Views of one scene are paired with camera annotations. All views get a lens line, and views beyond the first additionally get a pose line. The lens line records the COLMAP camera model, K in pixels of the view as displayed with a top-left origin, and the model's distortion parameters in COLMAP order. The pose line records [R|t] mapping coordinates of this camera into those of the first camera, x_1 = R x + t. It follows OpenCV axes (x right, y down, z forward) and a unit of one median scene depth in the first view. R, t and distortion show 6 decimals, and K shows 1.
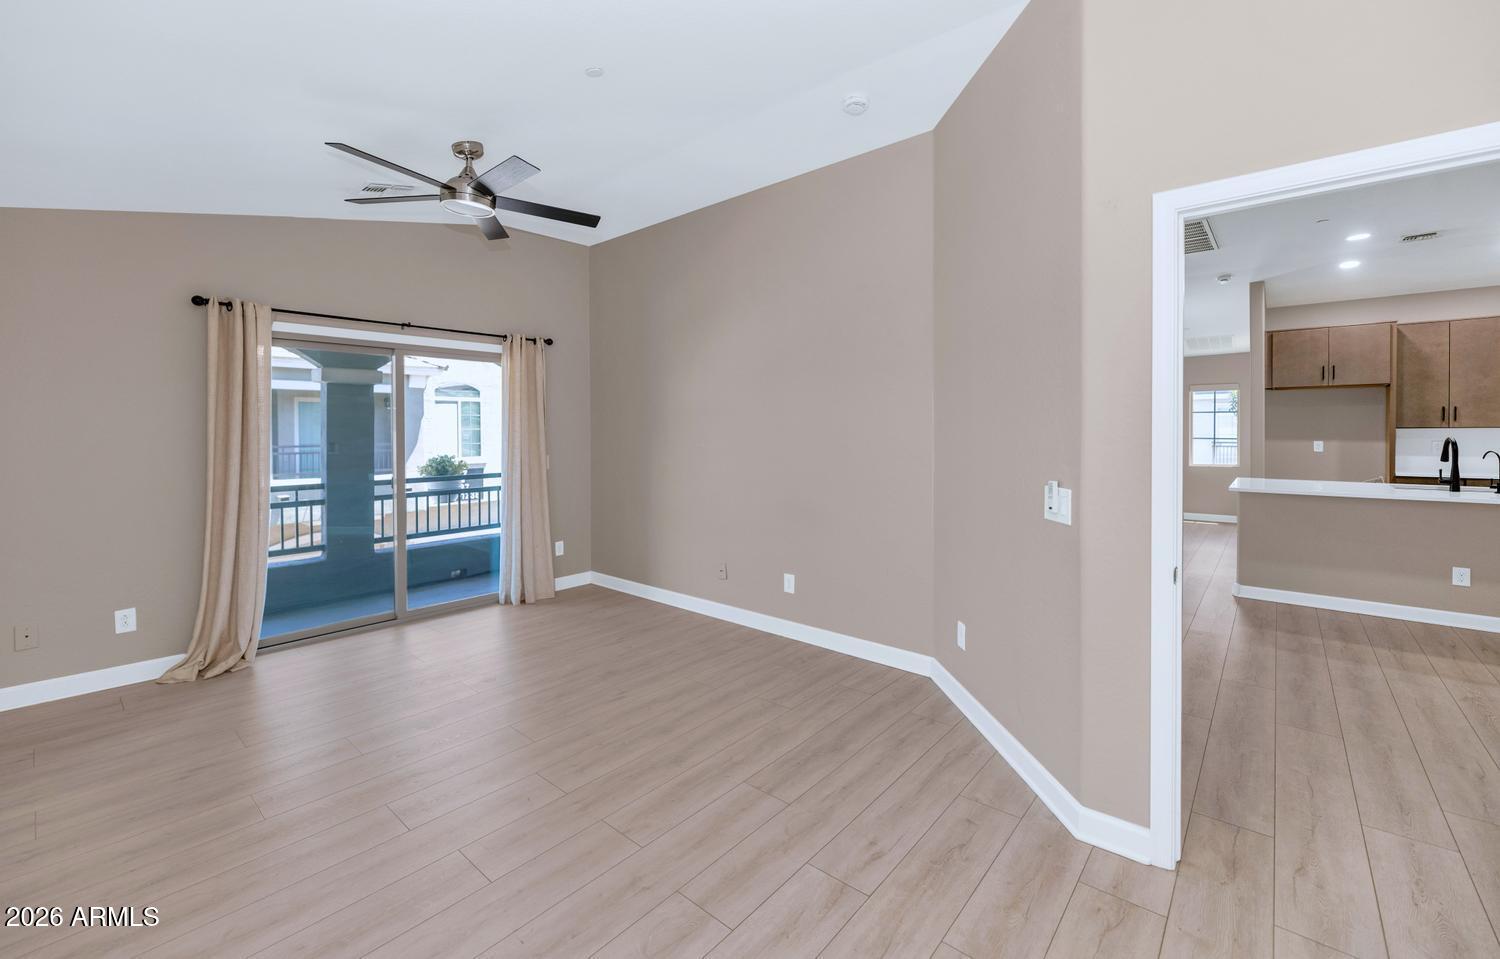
lens RADIAL K [[610.9, 0, 750.0], [0, 610.9, 479.5], [0, 0, 1]] dist [0.002271, 0.000147]
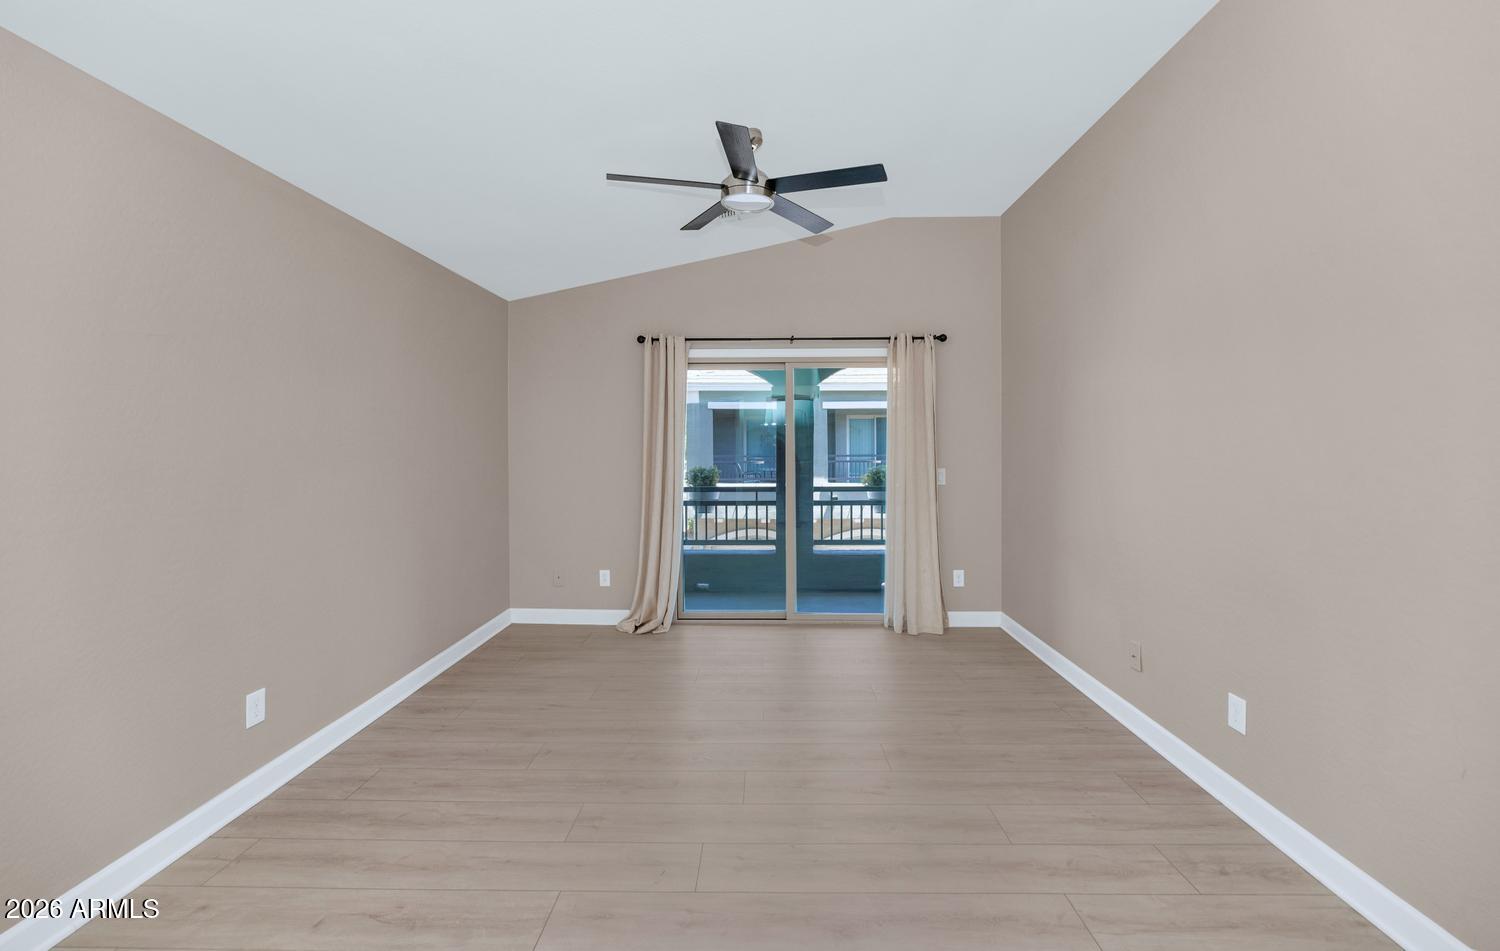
lens RADIAL K [[606.6, 0, 758.4], [0, 606.6, 470.9], [0, 0, 1]] dist [-0.001584, -0.000130]
pose [[0.645620, 0.035321, -0.762841, 0.167360], [-0.061810, 0.998069, -0.006099, -0.016429], [0.761153, 0.051089, 0.646557, 0.260480]]
